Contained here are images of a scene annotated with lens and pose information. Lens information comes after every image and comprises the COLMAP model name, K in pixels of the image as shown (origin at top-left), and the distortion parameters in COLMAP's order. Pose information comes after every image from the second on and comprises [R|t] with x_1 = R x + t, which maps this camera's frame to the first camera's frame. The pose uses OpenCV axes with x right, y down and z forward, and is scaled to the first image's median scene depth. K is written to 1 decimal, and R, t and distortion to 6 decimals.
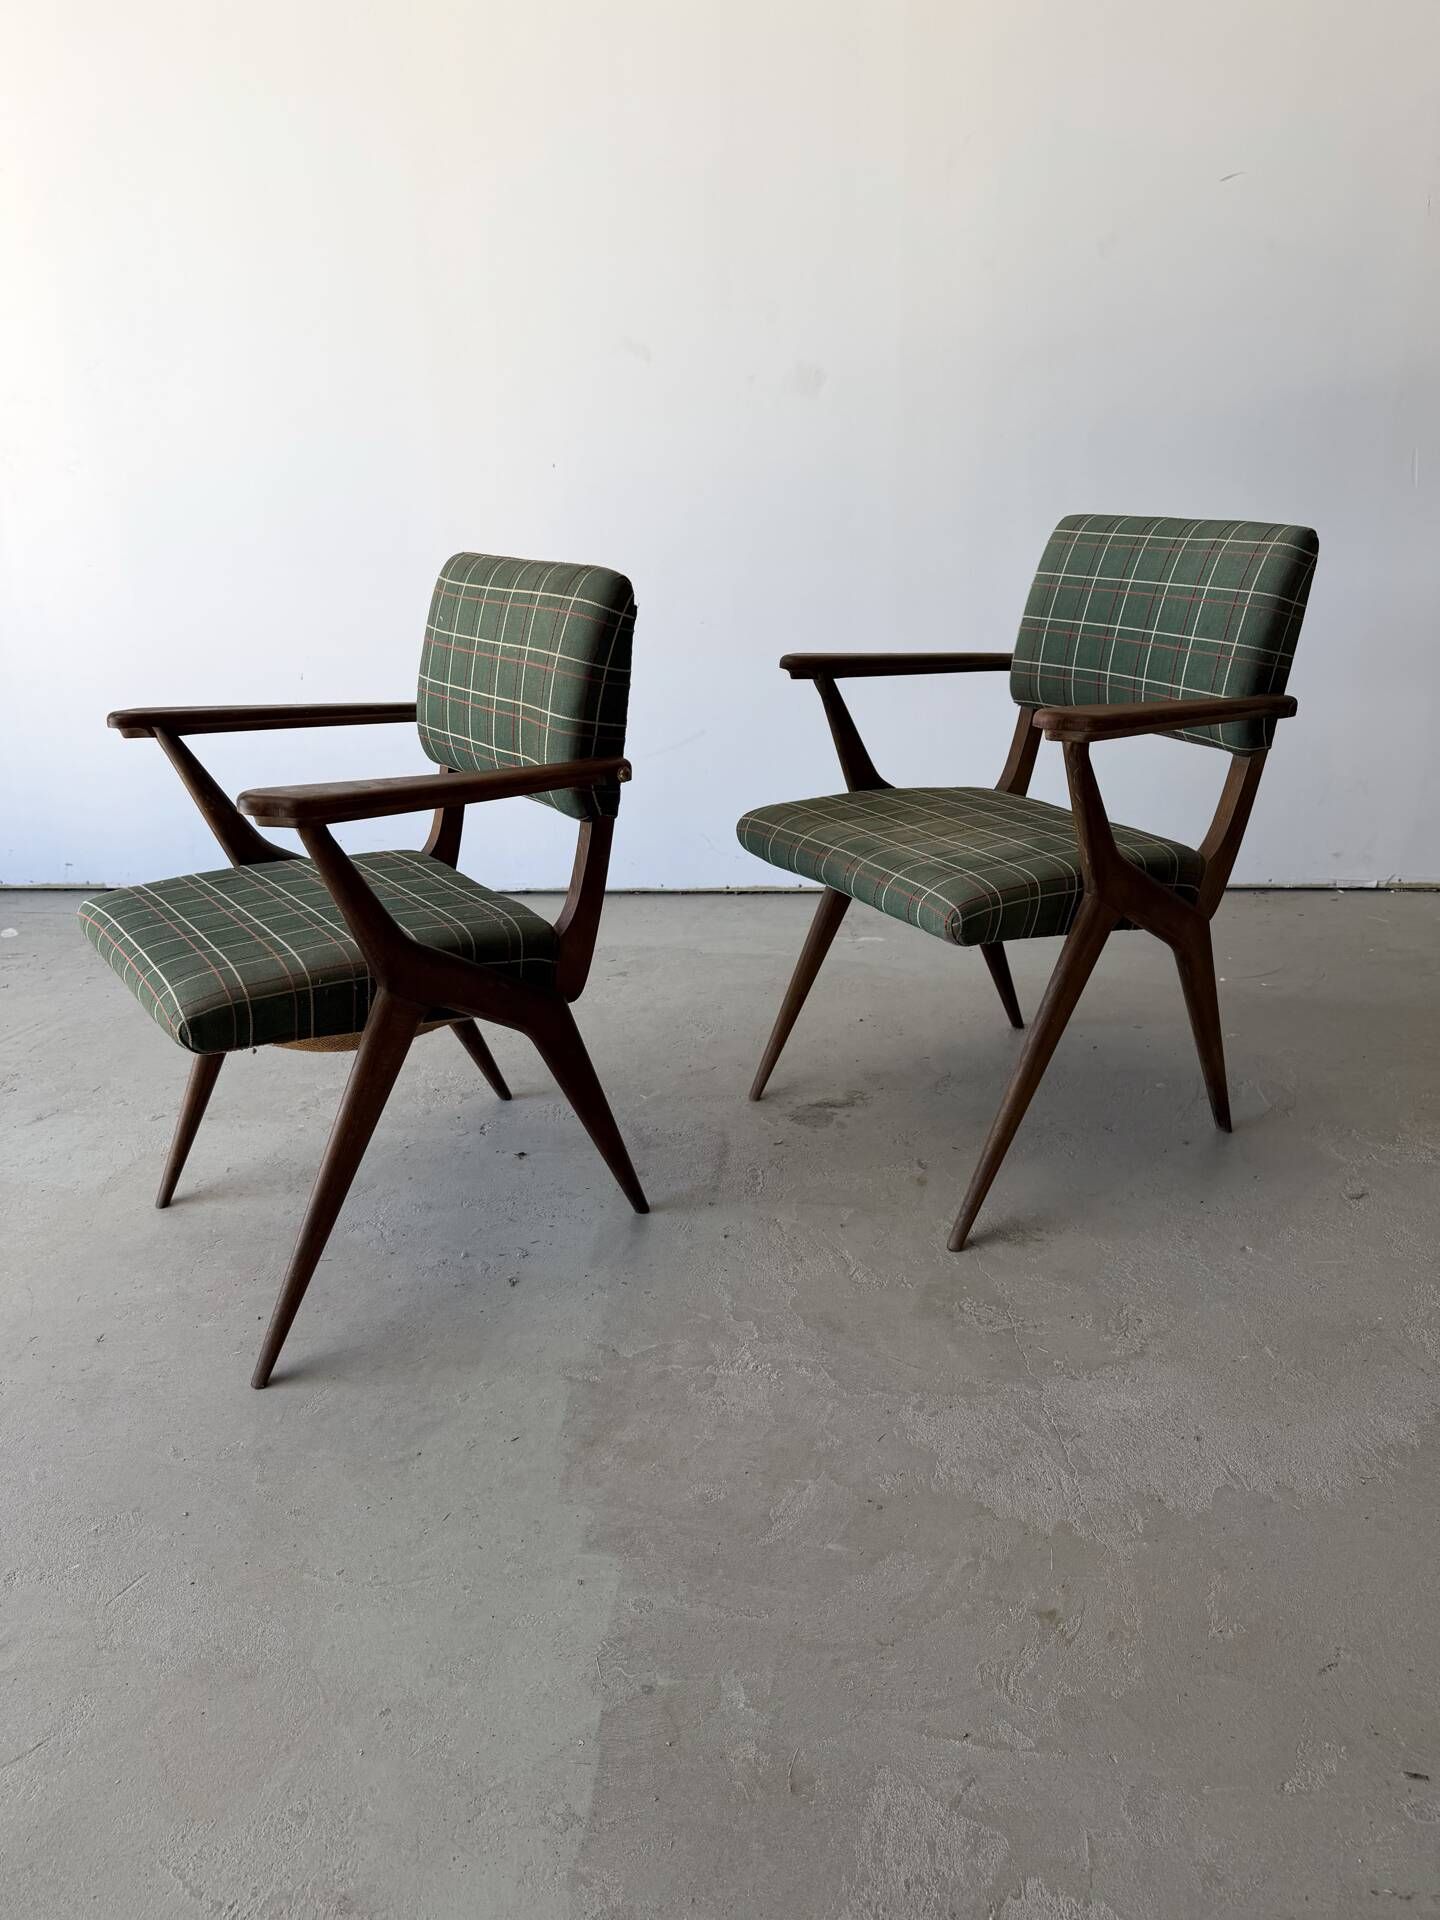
lens RADIAL K [[1327.4, 0, 718.5], [0, 1327.4, 968.5], [0, 0, 1]] dist [0.174702, -0.361009]
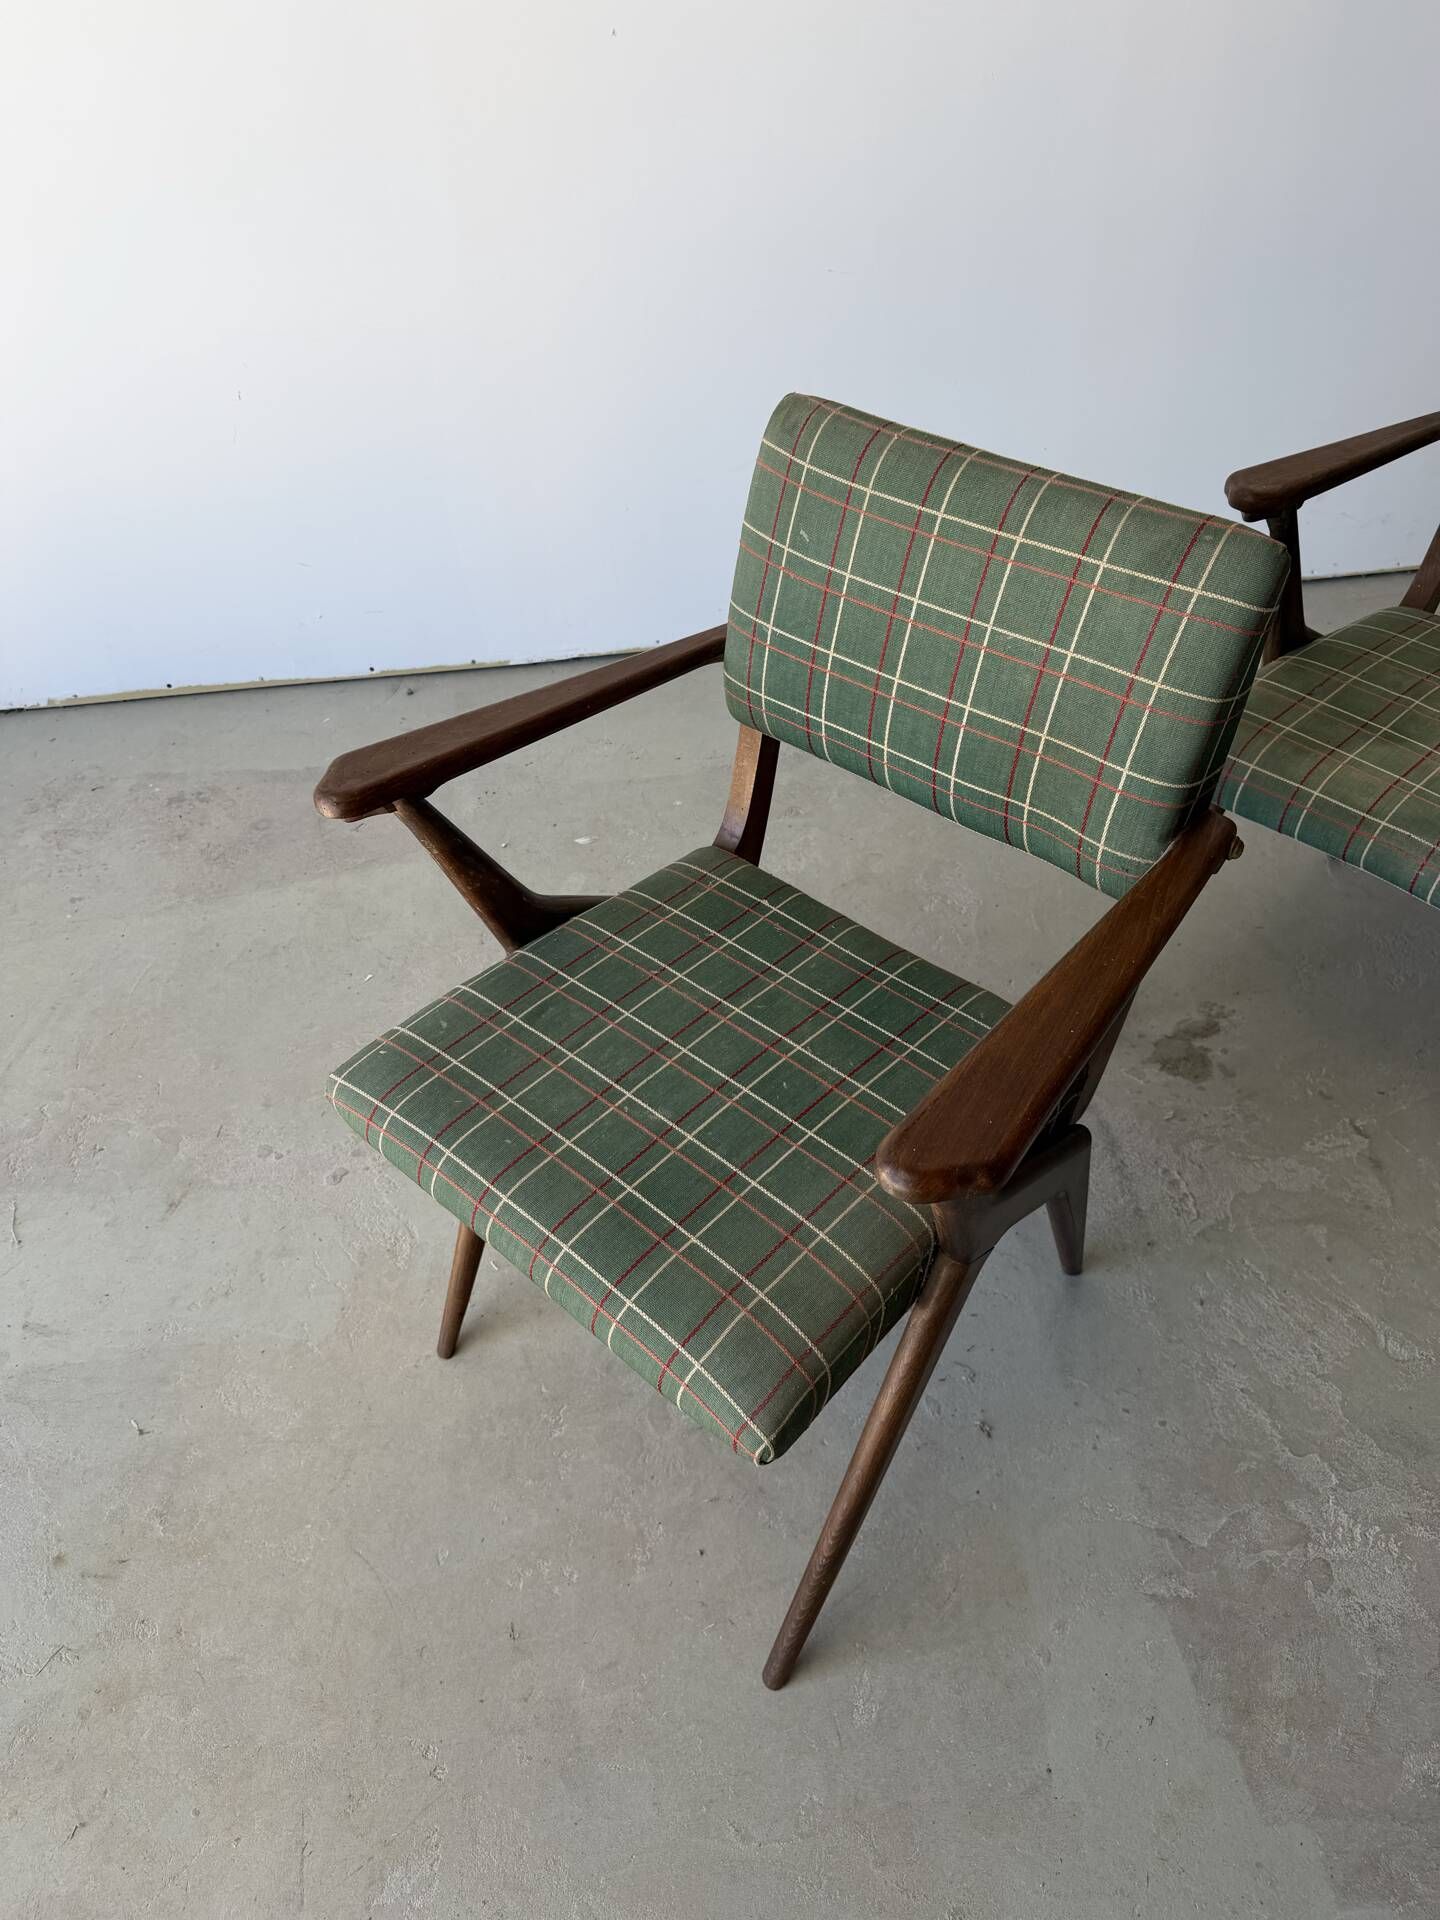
lens RADIAL K [[1363.7, 0, 704.2], [0, 1363.7, 959.6], [0, 0, 1]] dist [0.006886, -0.007388]
pose [[0.977383, -0.152237, 0.146784, -0.389081], [0.086583, 0.921325, 0.379031, -0.337661], [-0.192938, -0.357750, 0.913668, 0.398511]]
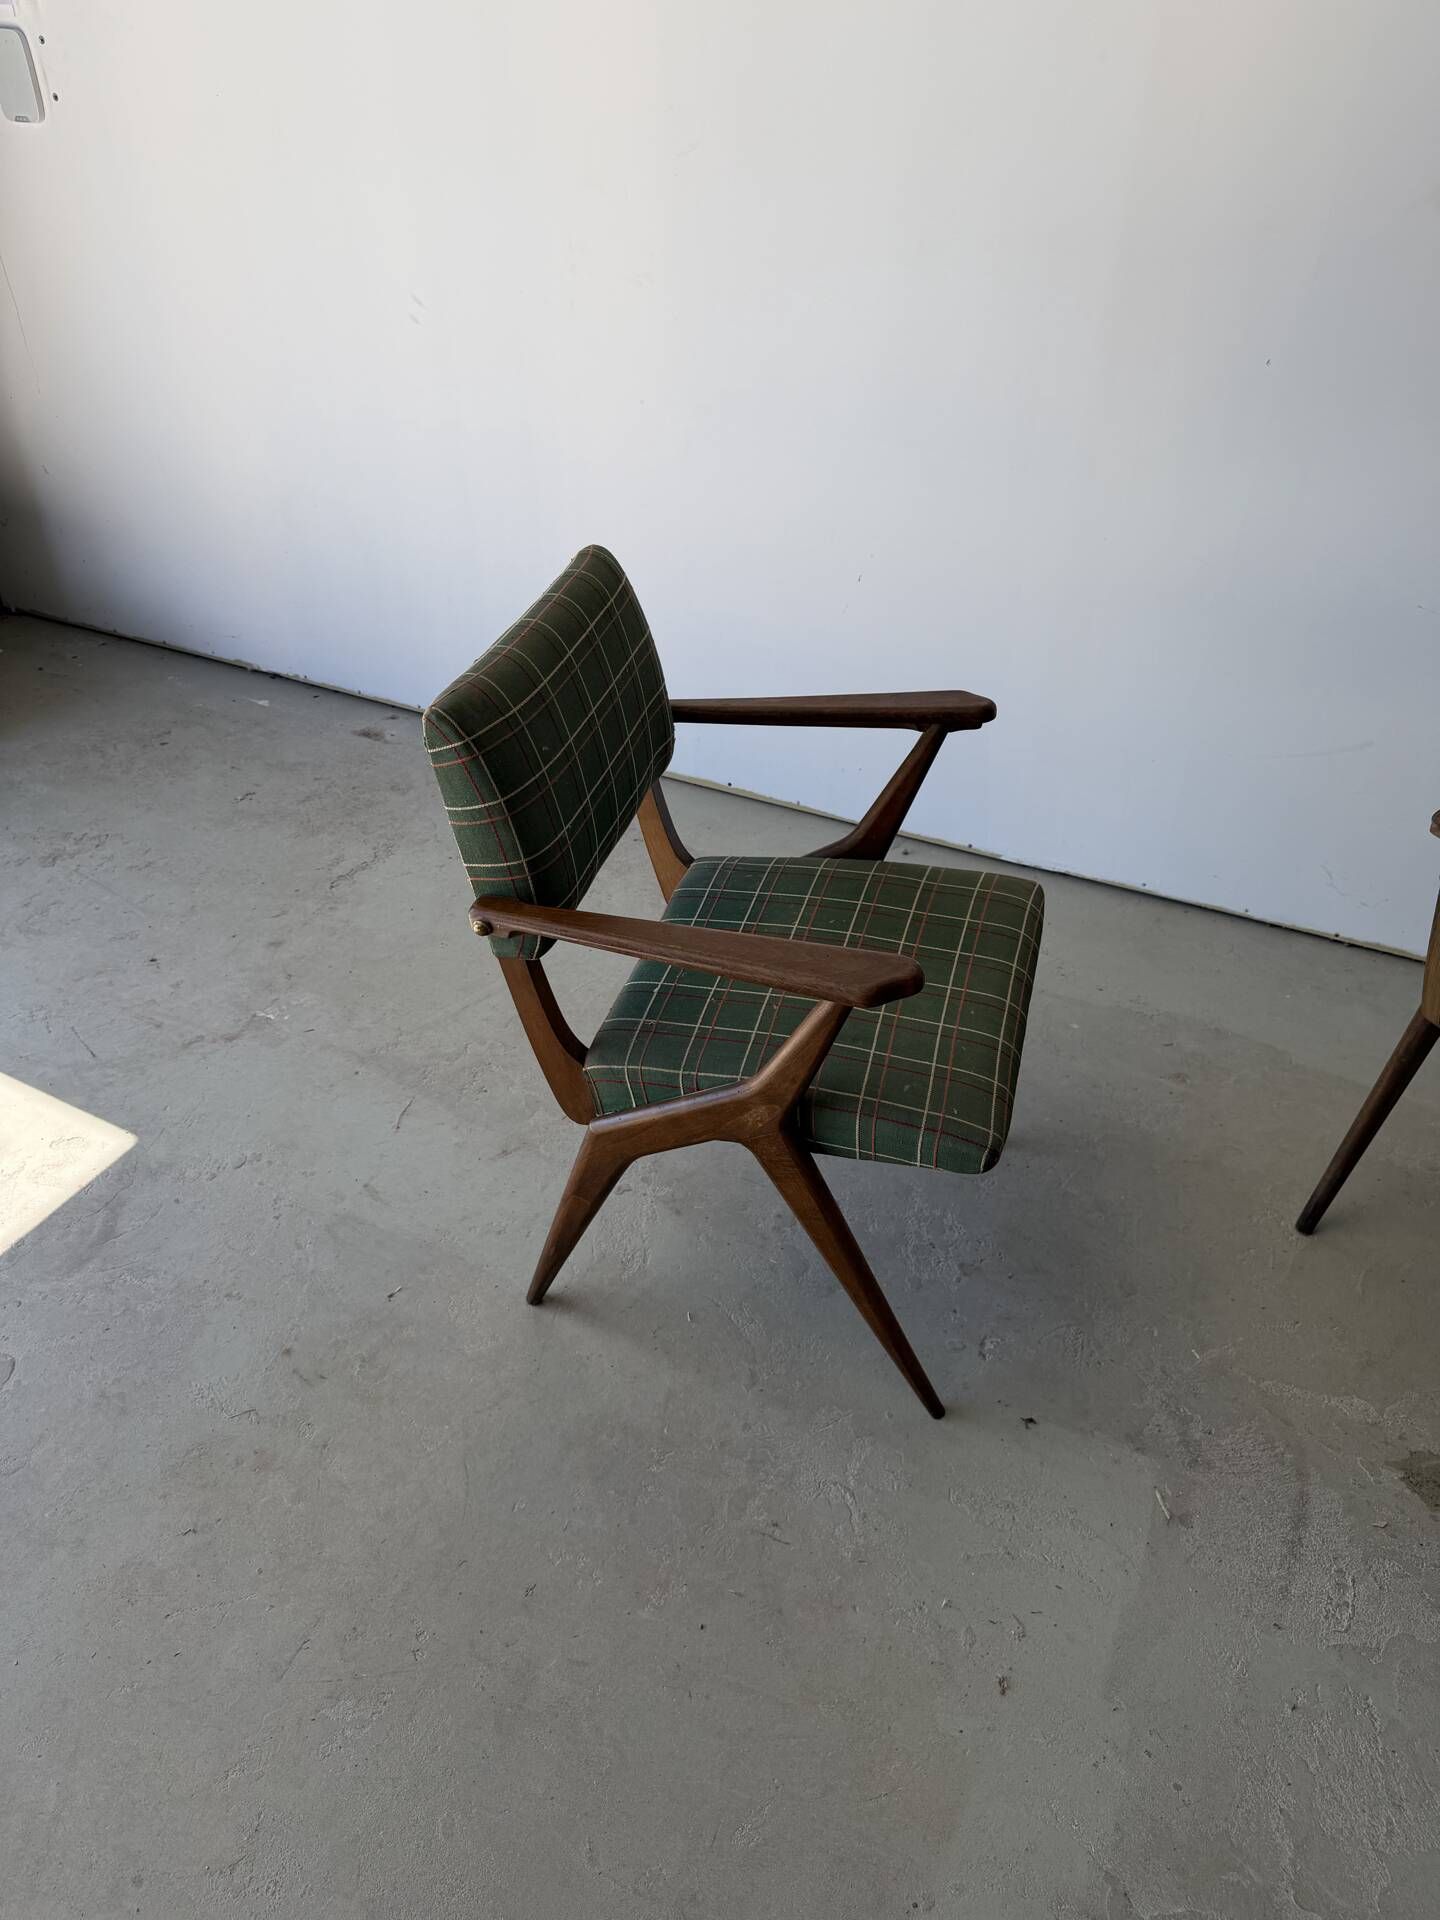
lens RADIAL K [[1354.5, 0, 716.0], [0, 1354.5, 958.8], [0, 0, 1]] dist [0.062526, -0.098882]
pose [[0.931918, 0.244495, -0.267863, -0.199125], [-0.170576, 0.947288, 0.271201, -0.357694], [0.320050, -0.207046, 0.924500, 0.293677]]
